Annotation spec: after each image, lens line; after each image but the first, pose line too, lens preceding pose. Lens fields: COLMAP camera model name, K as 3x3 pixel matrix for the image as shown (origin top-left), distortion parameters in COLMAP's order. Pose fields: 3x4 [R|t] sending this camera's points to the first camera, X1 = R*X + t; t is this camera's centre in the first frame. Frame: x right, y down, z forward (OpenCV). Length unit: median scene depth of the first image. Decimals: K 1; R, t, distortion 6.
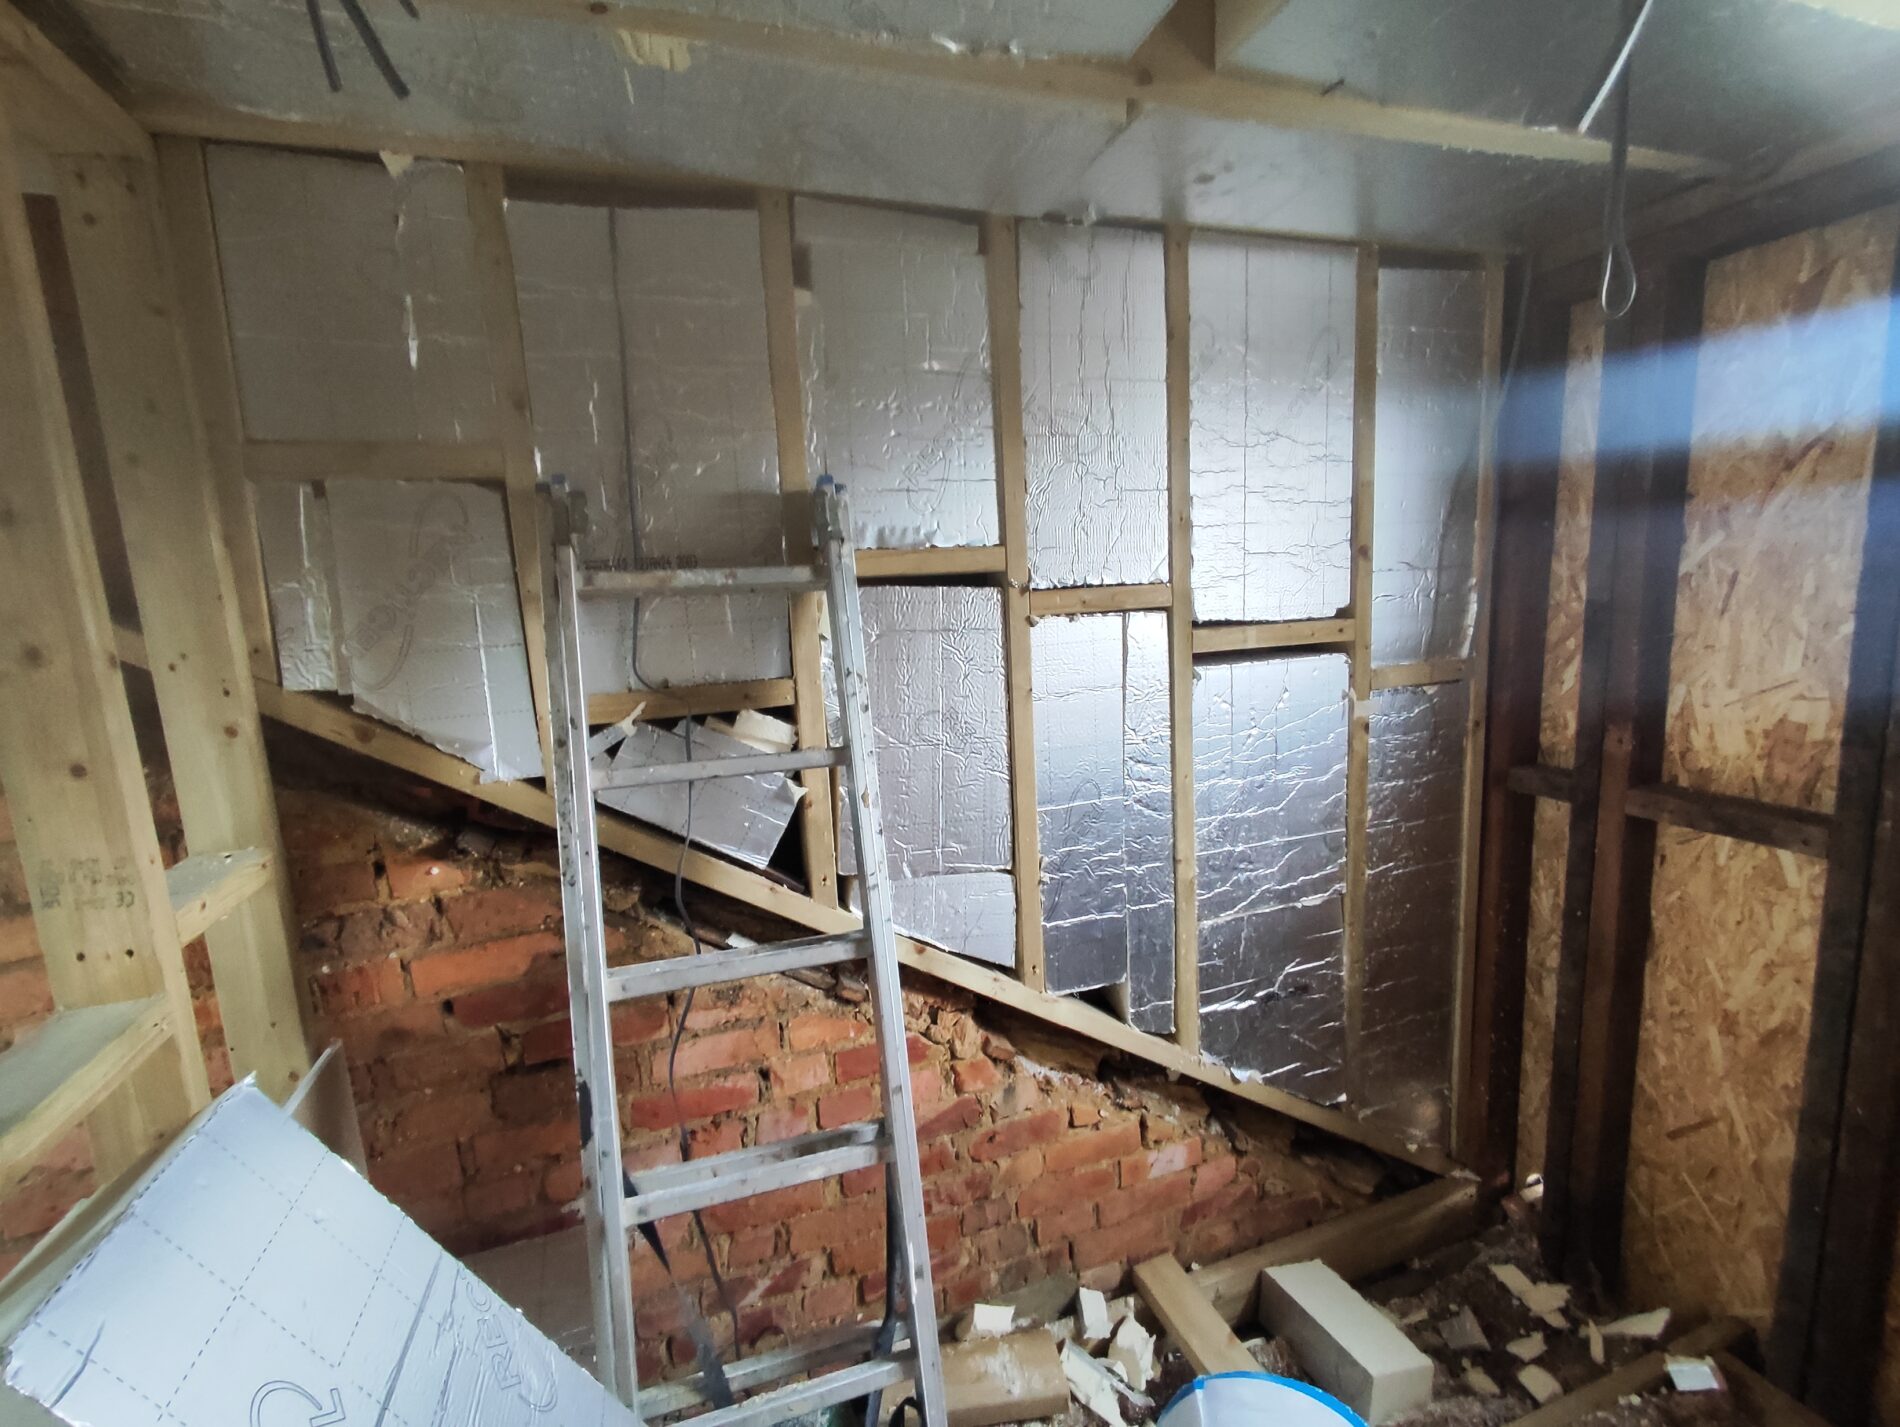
lens RADIAL K [[869.8, 0, 948.8], [0, 869.8, 713.6], [0, 0, 1]] dist [0.012026, 0.000881]
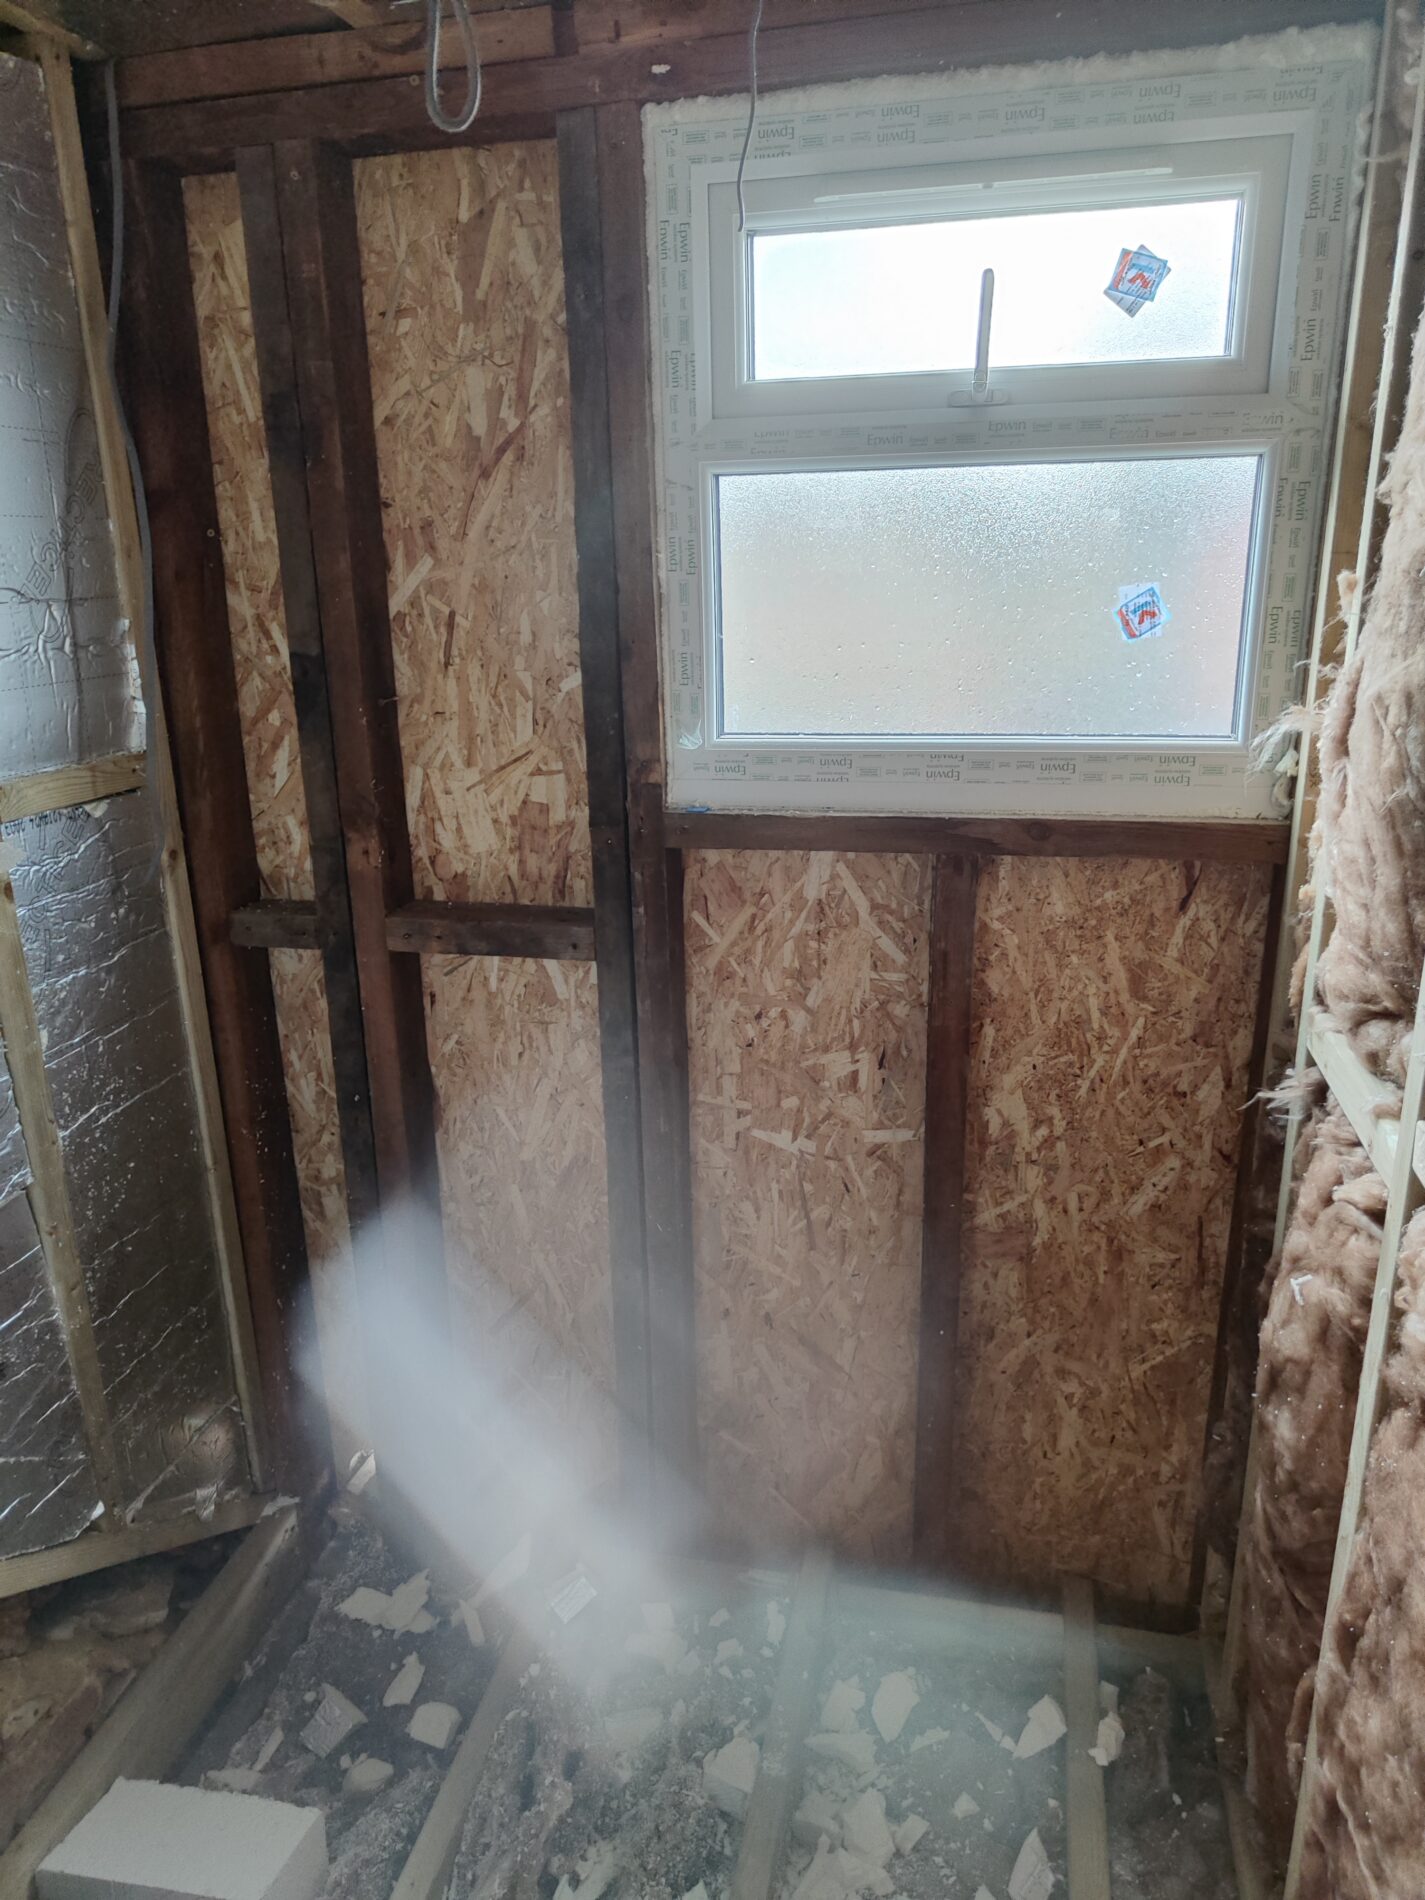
lens RADIAL K [[1291.3, 0, 714.3], [0, 1291.3, 955.0], [0, 0, 1]] dist [0.014805, -0.015154]
pose [[0.527747, -0.211641, 0.822613, 0.028626], [0.126225, 0.977249, 0.170445, -0.029533], [-0.839970, 0.013883, 0.542454, 0.179884]]
